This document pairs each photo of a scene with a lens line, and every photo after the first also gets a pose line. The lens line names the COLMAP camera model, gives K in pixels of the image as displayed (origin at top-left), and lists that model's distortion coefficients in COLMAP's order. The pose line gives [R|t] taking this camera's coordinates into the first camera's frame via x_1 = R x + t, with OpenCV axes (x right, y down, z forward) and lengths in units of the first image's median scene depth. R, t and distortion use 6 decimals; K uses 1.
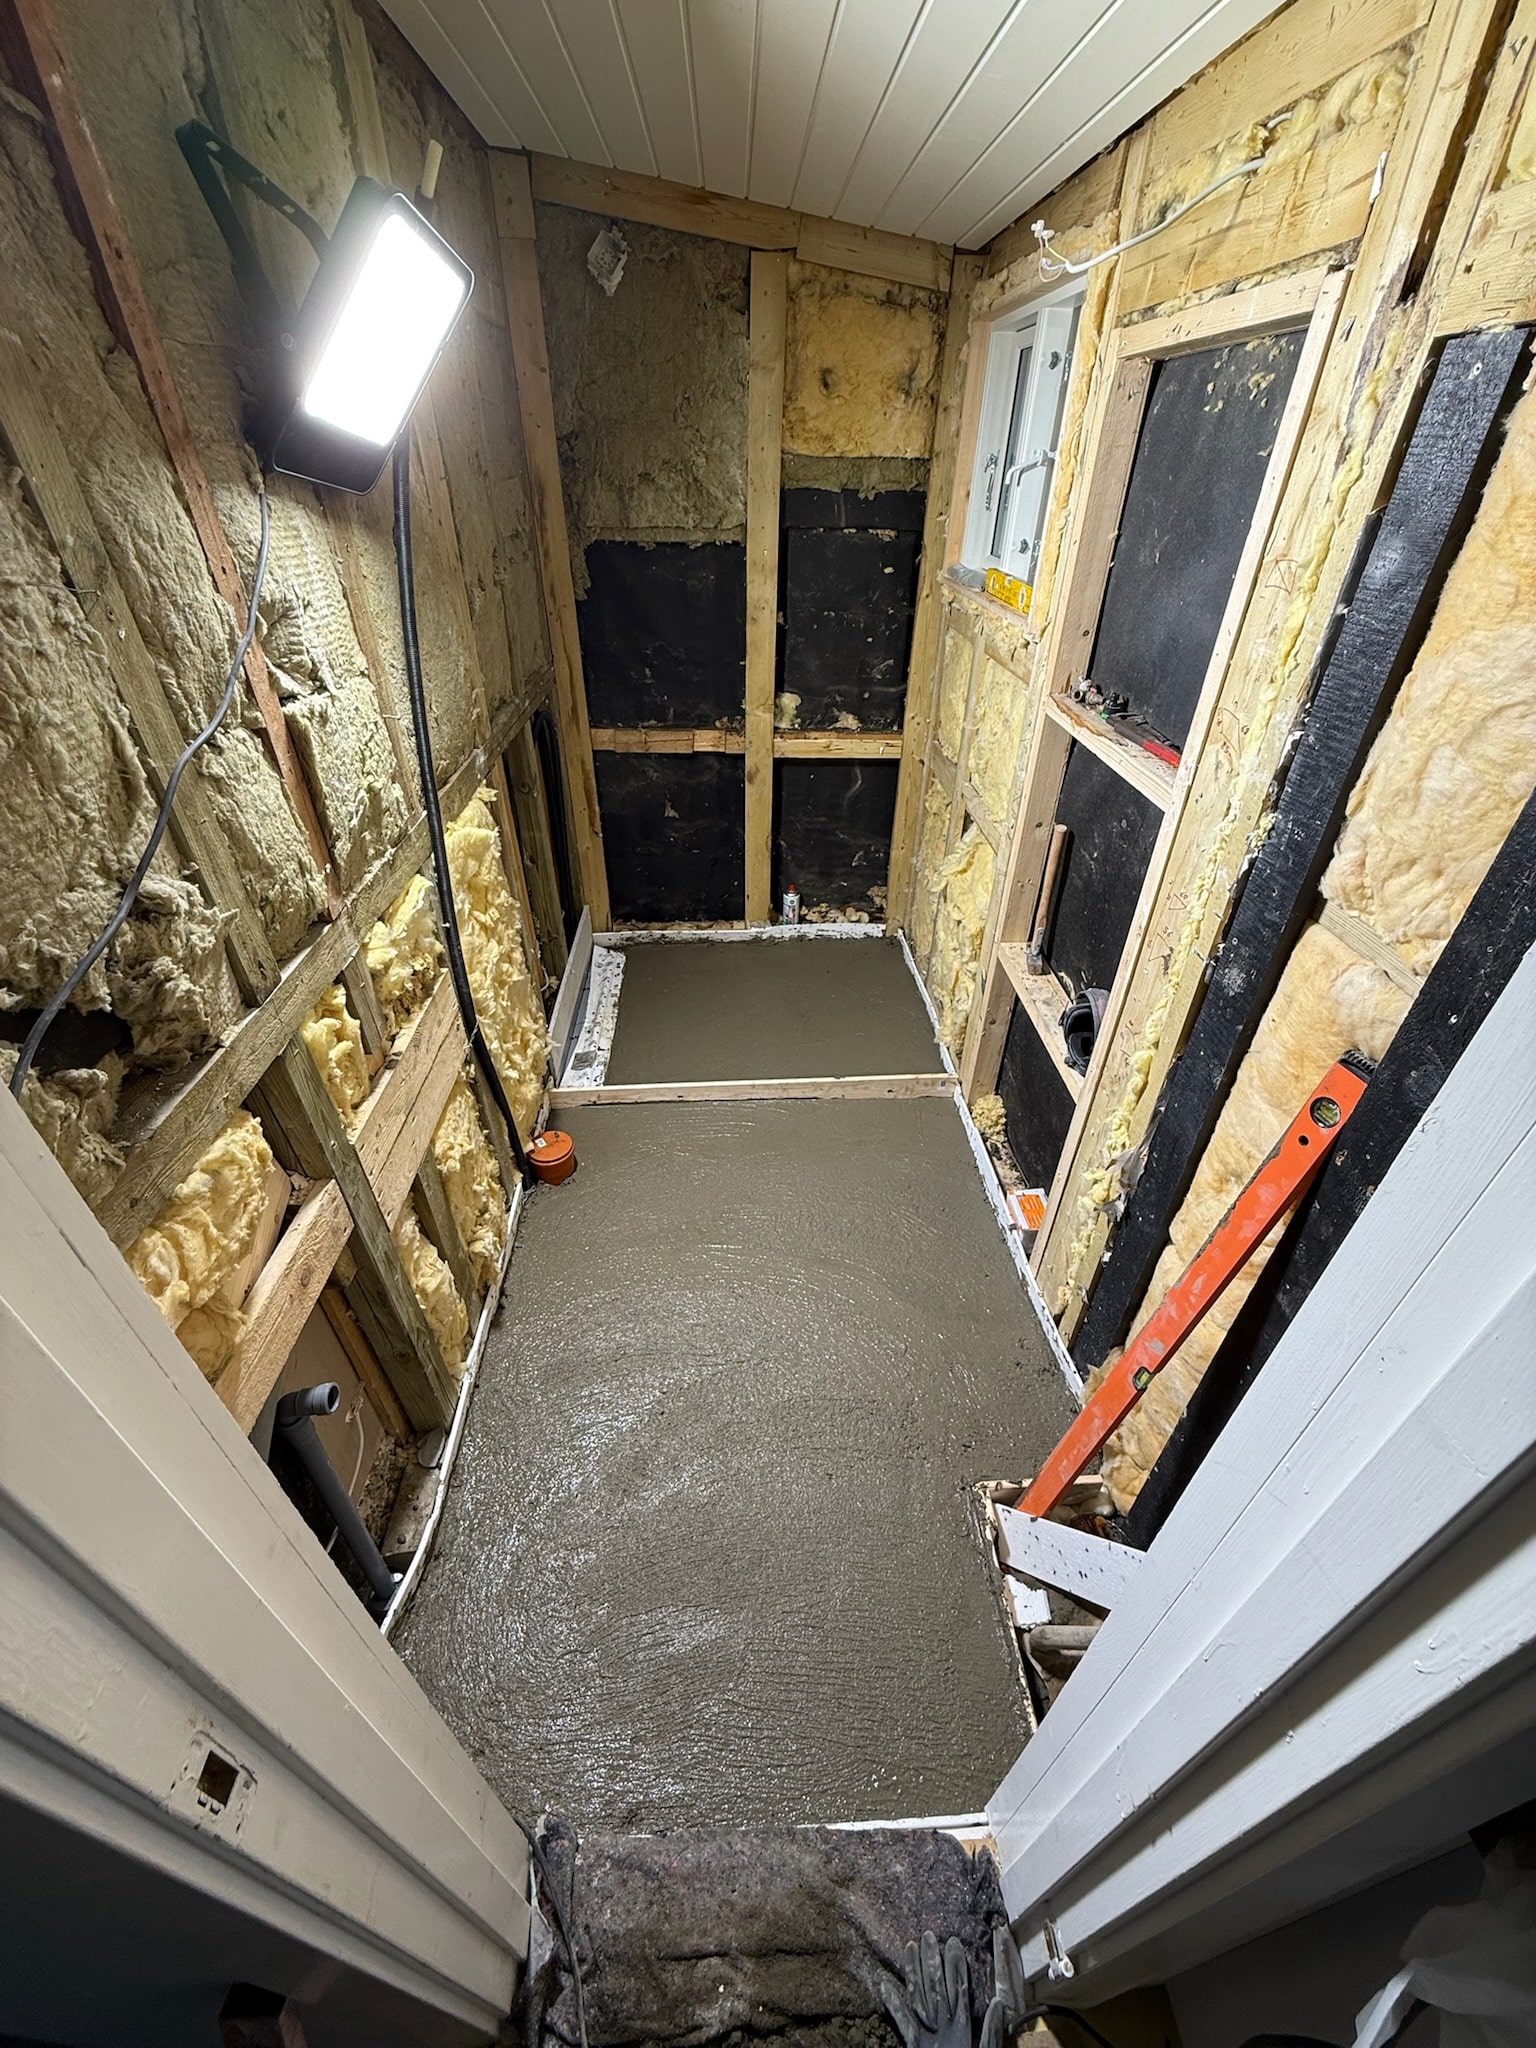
lens RADIAL K [[810.4, 0, 768.0], [0, 810.4, 1024.0], [0, 0, 1]] dist [-0.000155, -0.000010]
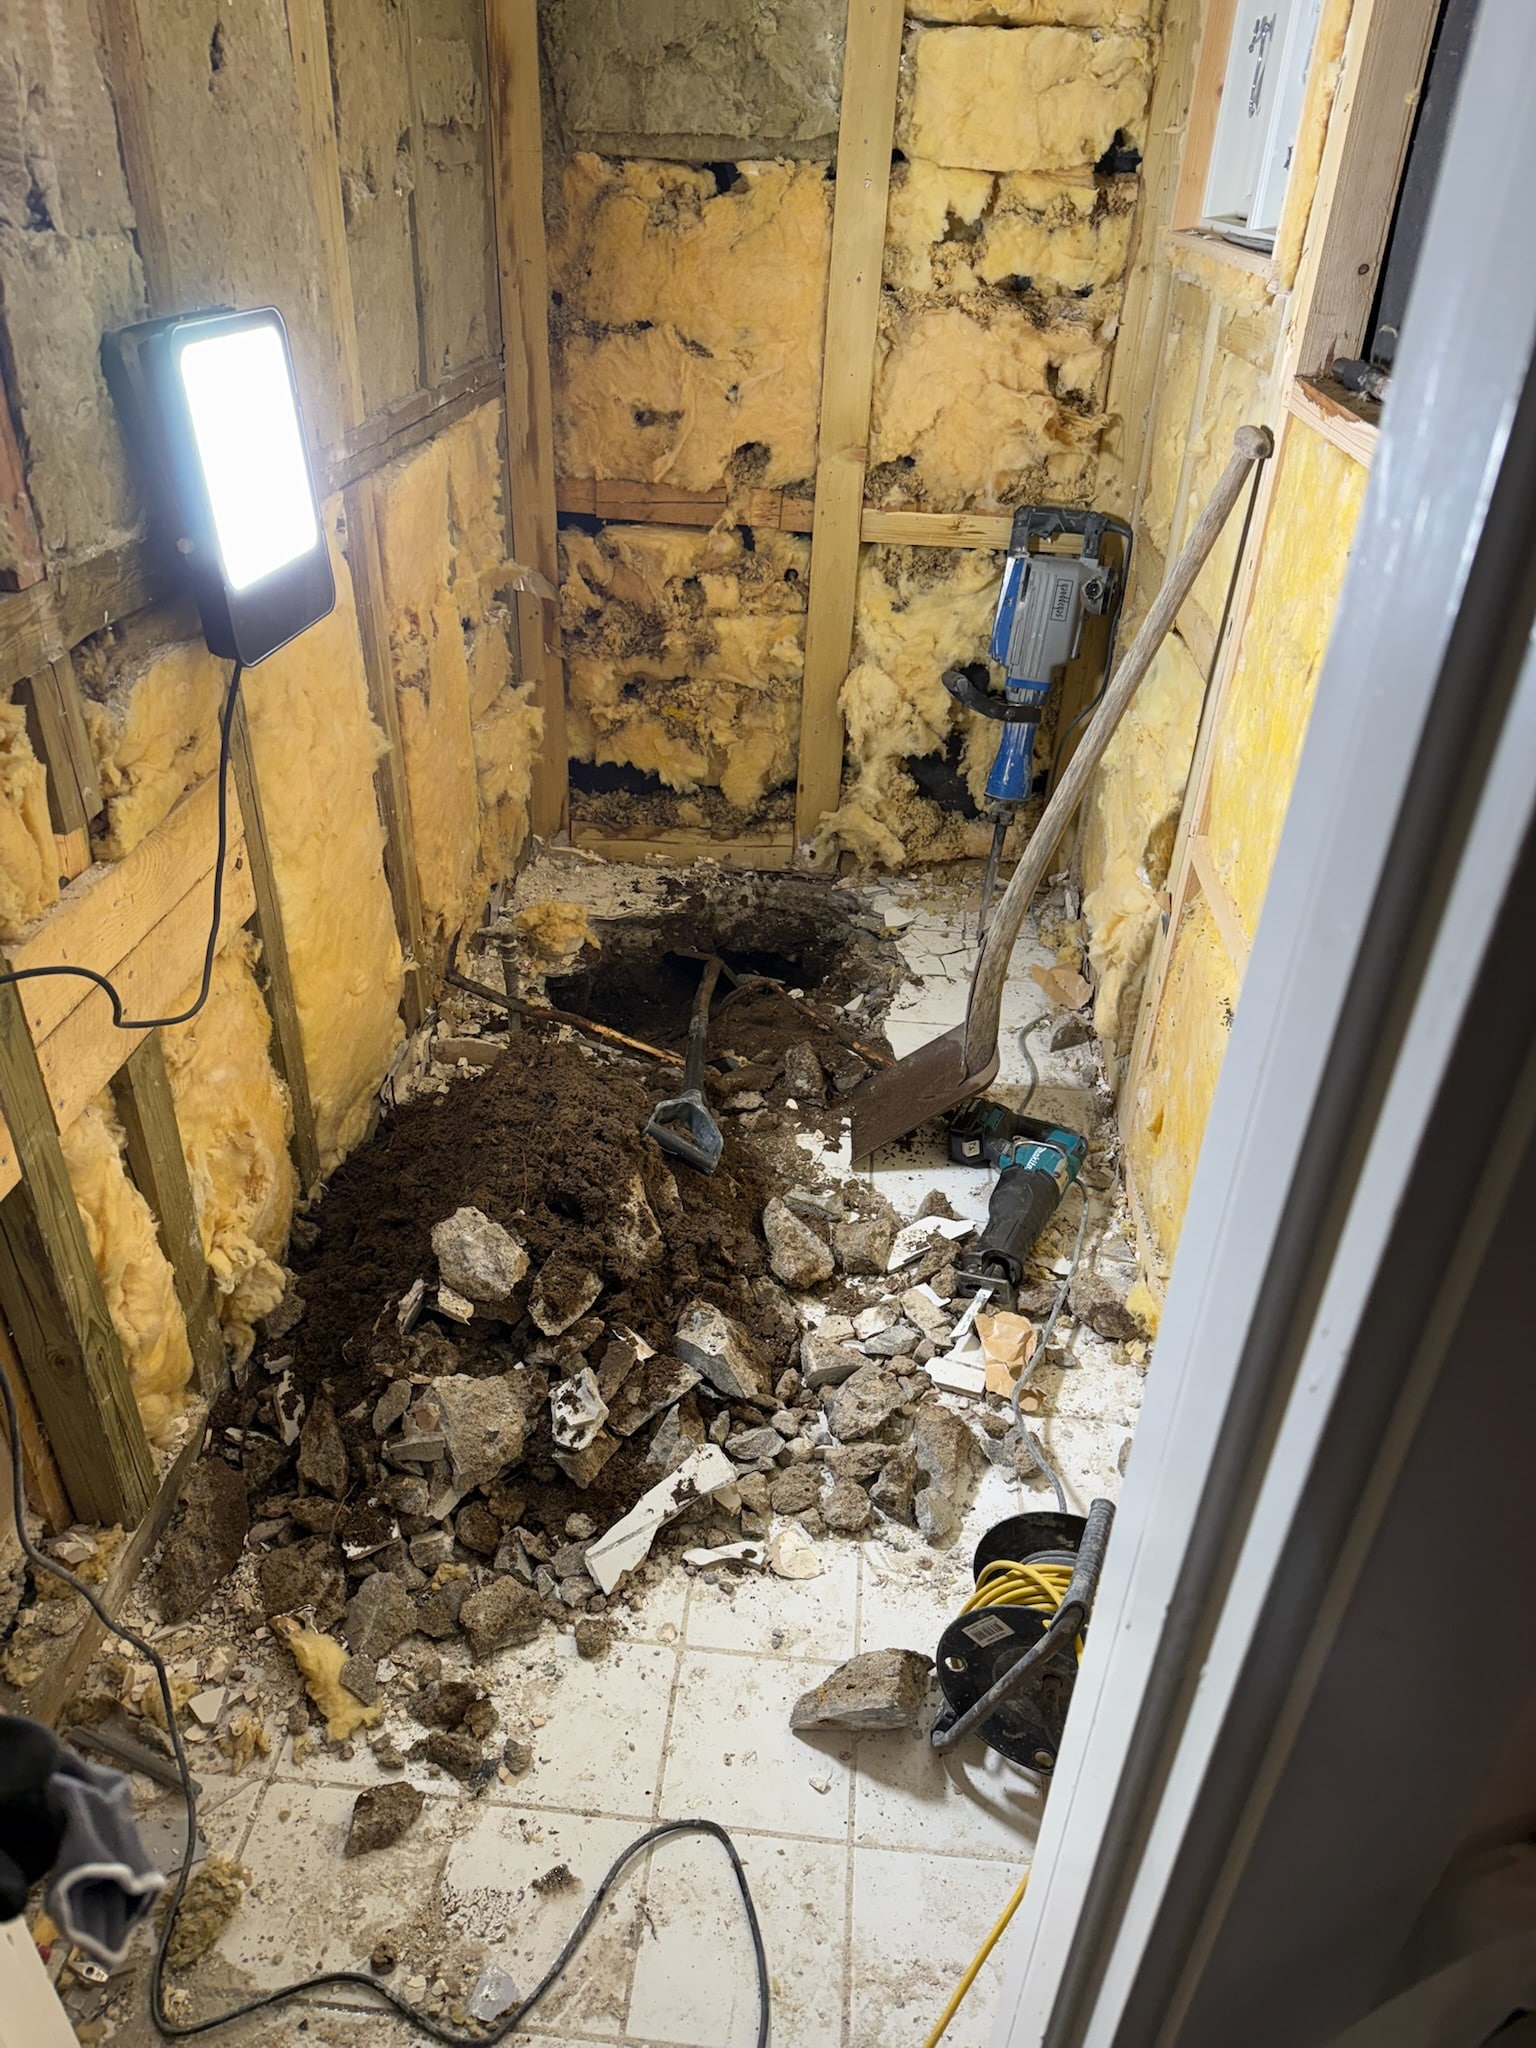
lens RADIAL K [[1449.6, 0, 768.0], [0, 1449.6, 1024.0], [0, 0, 1]] dist [0.001443, -0.001612]
pose [[0.992307, 0.086851, -0.088221, 0.074136], [-0.092374, 0.993879, -0.060585, 0.101403], [0.082419, 0.068269, 0.994257, -0.014003]]
